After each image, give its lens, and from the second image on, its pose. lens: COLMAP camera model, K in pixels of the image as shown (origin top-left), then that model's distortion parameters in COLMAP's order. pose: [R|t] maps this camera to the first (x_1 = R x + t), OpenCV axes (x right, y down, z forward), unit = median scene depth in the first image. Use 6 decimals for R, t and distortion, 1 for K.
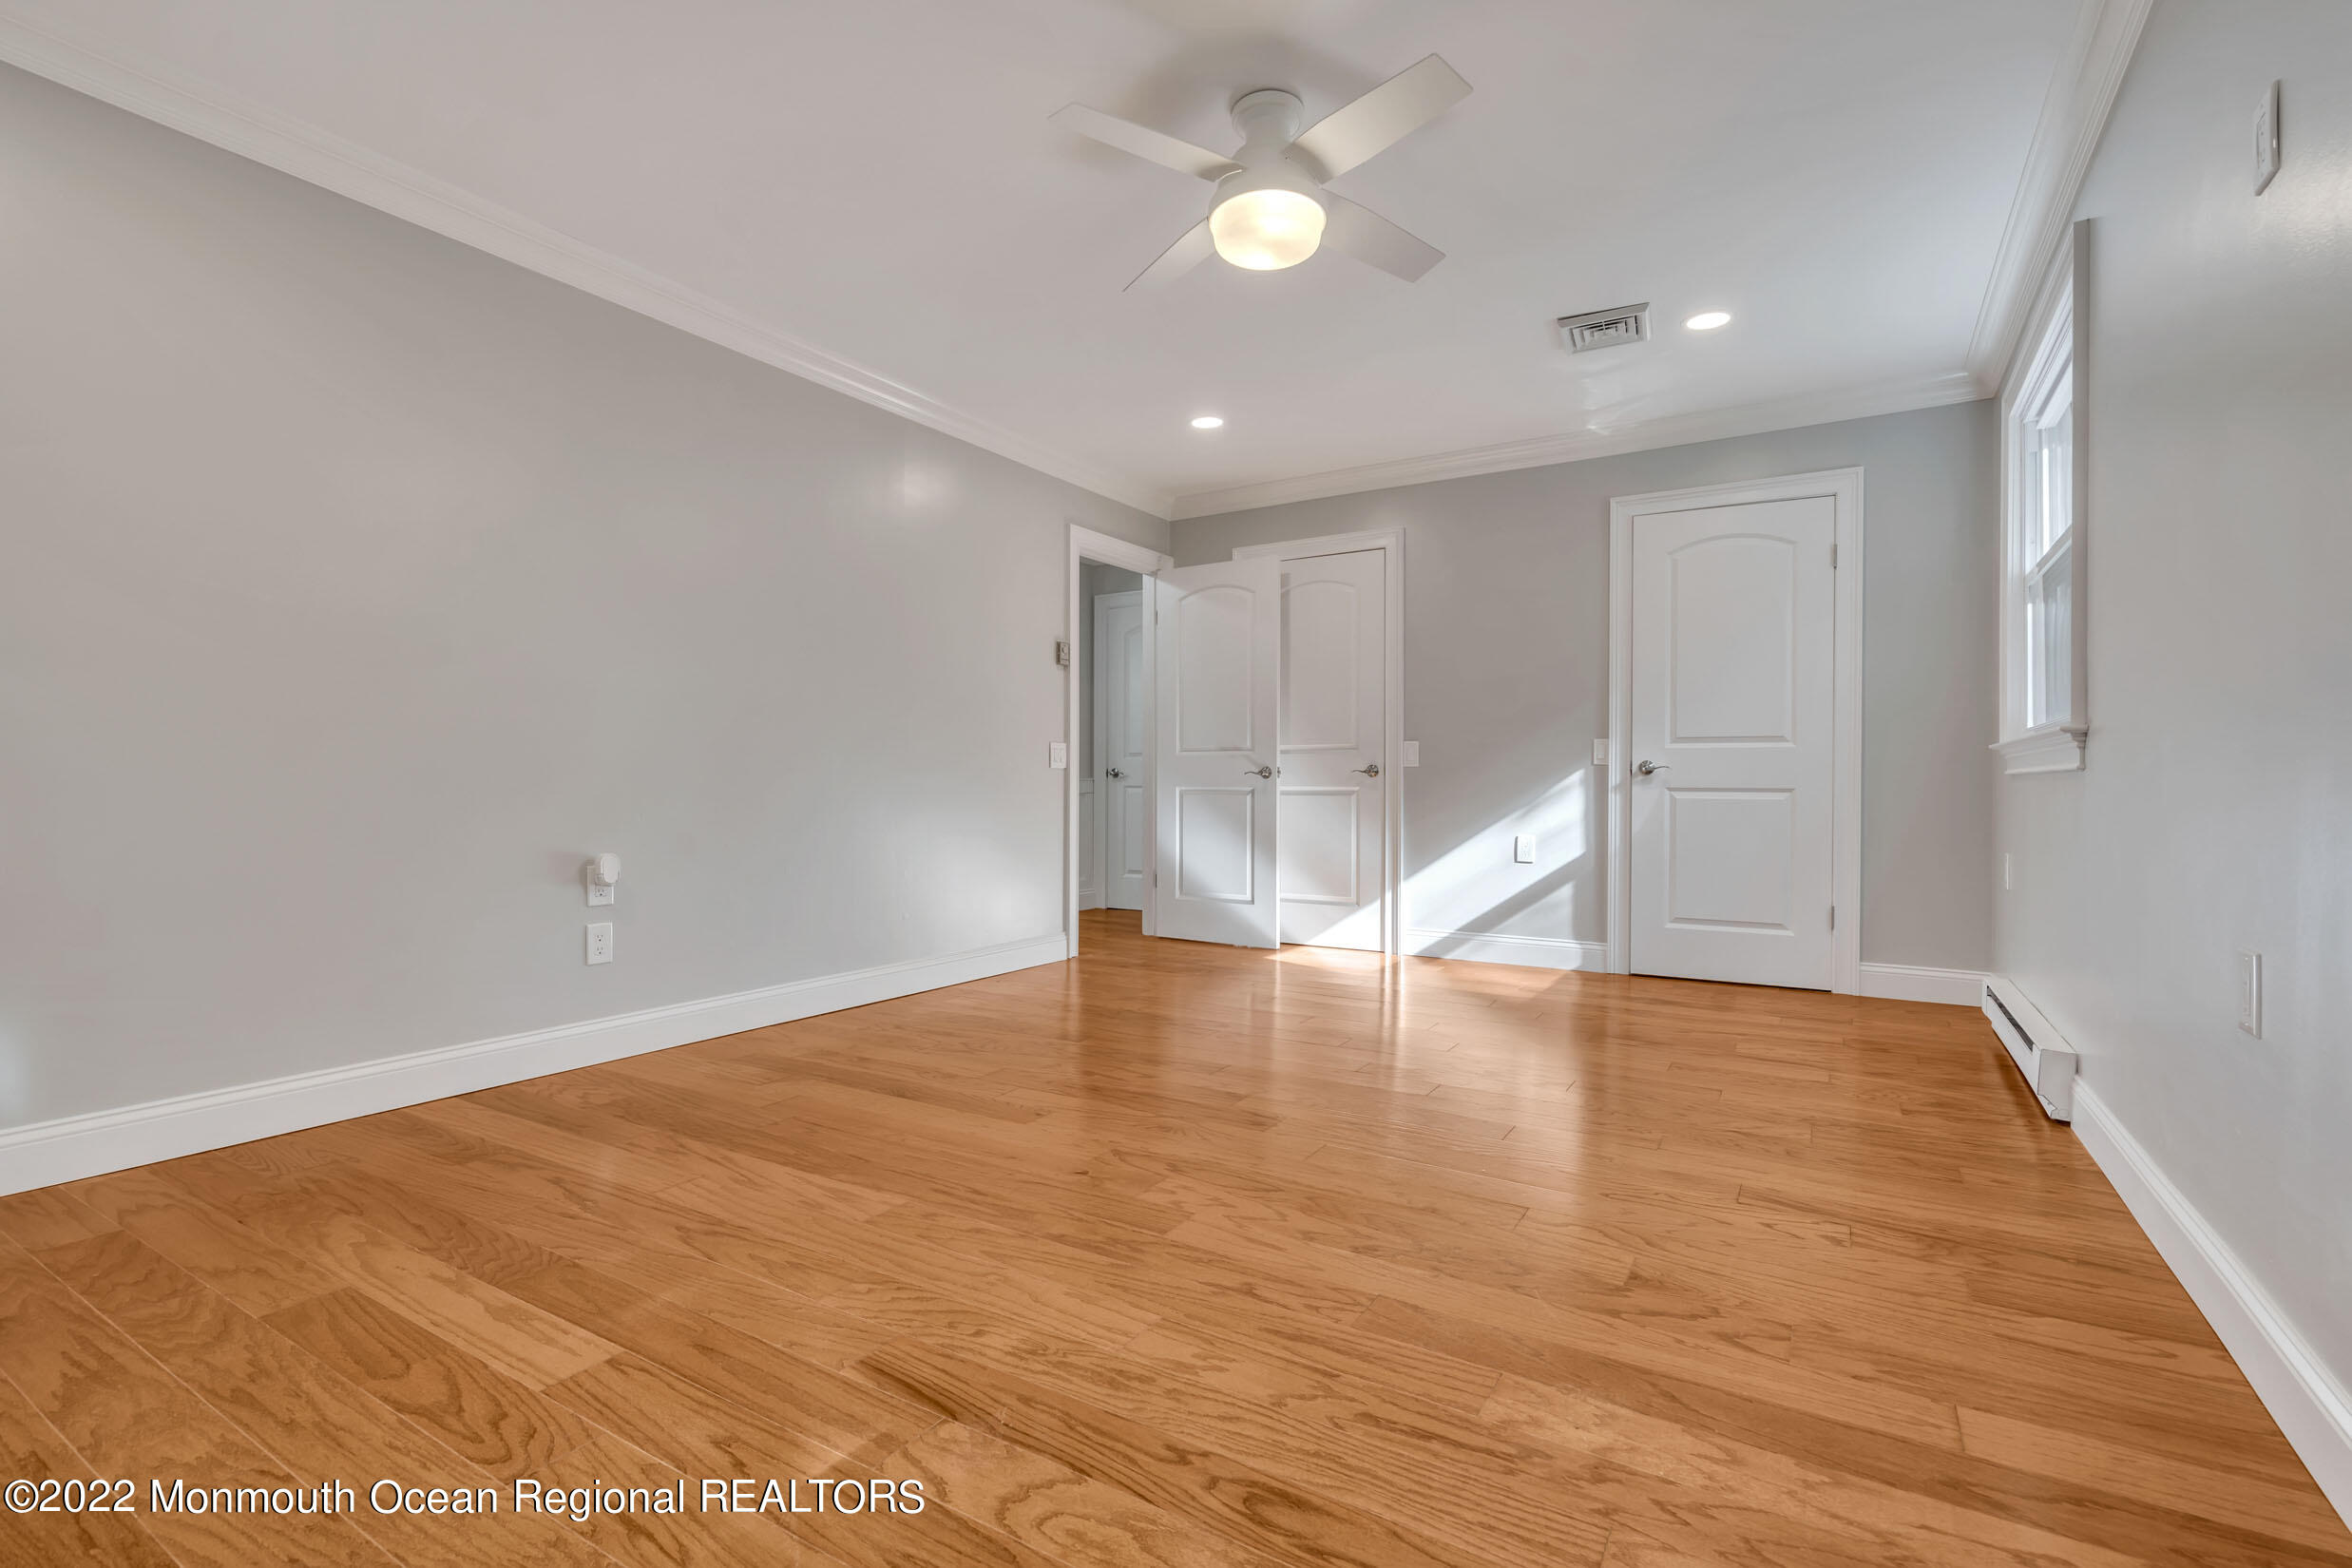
lens RADIAL K [[1066.2, 0, 1177.4], [0, 1066.2, 781.1], [0, 0, 1]] dist [-0.003327, -0.000542]
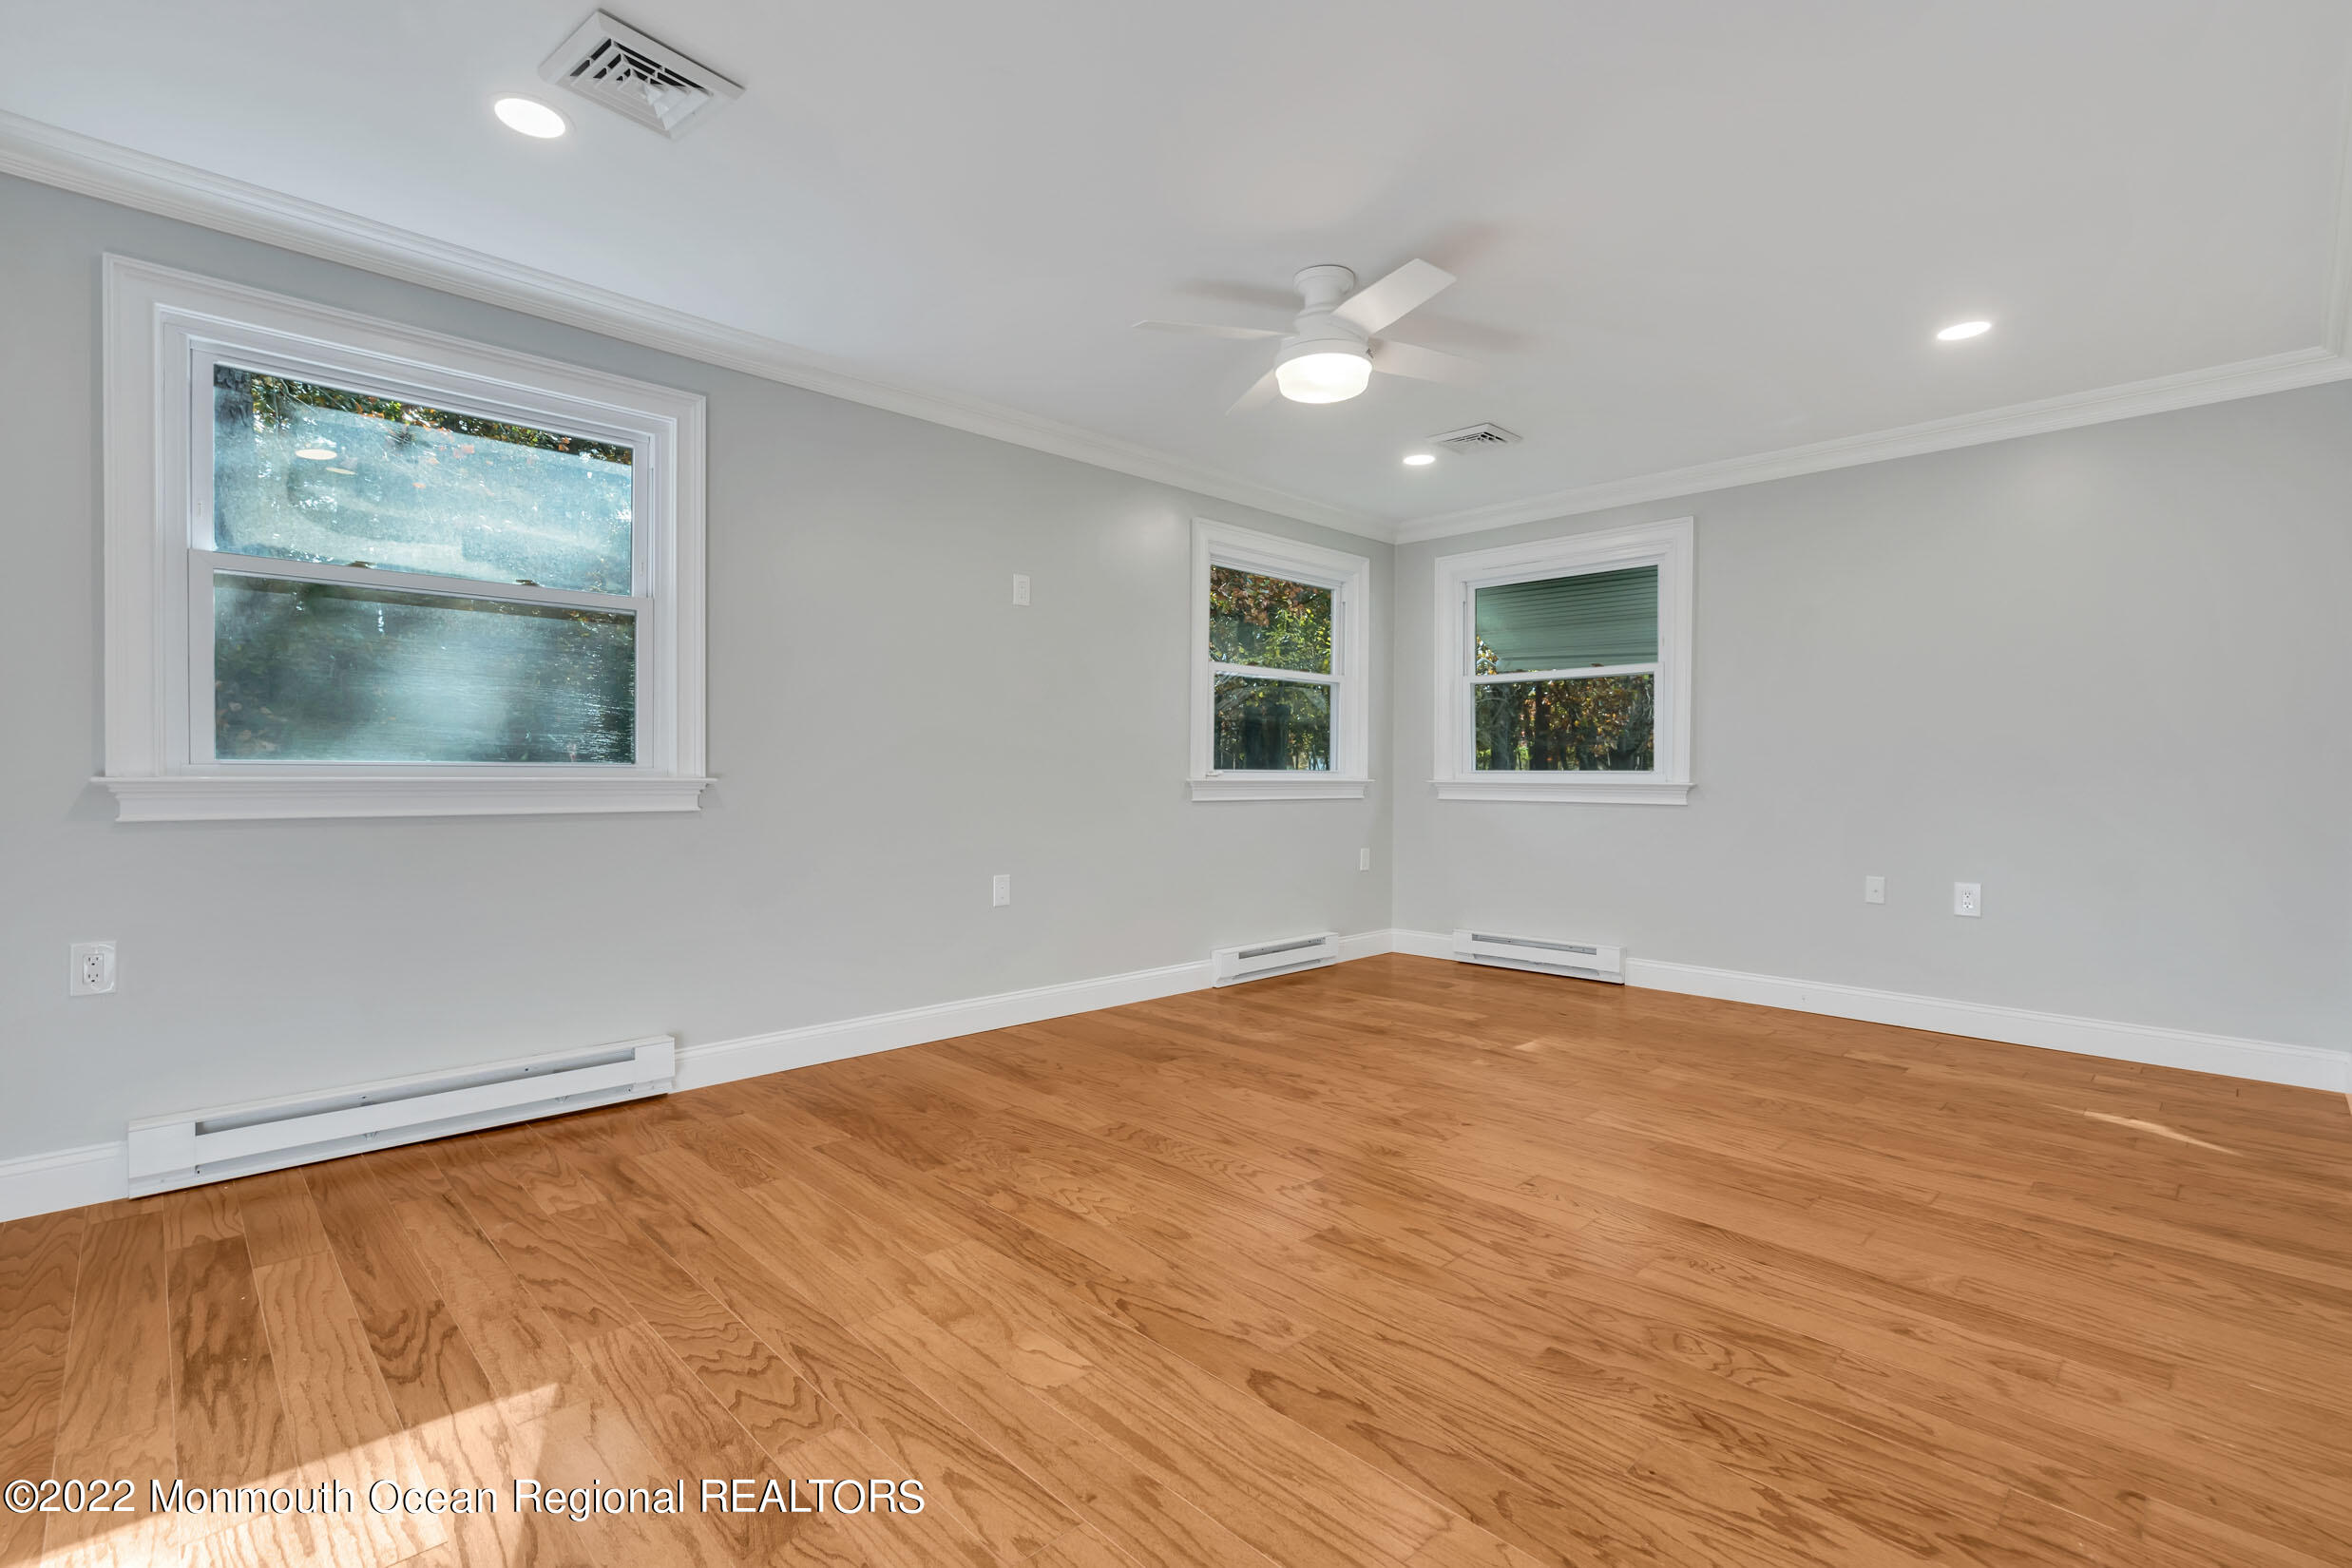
lens RADIAL K [[1066.2, 0, 1179.6], [0, 1066.2, 787.3], [0, 0, 1]] dist [-0.003327, -0.000542]
pose [[-0.971144, -0.011659, 0.238207, -0.055276], [-0.009386, 0.999899, 0.010676, -0.067070], [-0.238308, 0.008132, -0.971156, 2.409630]]
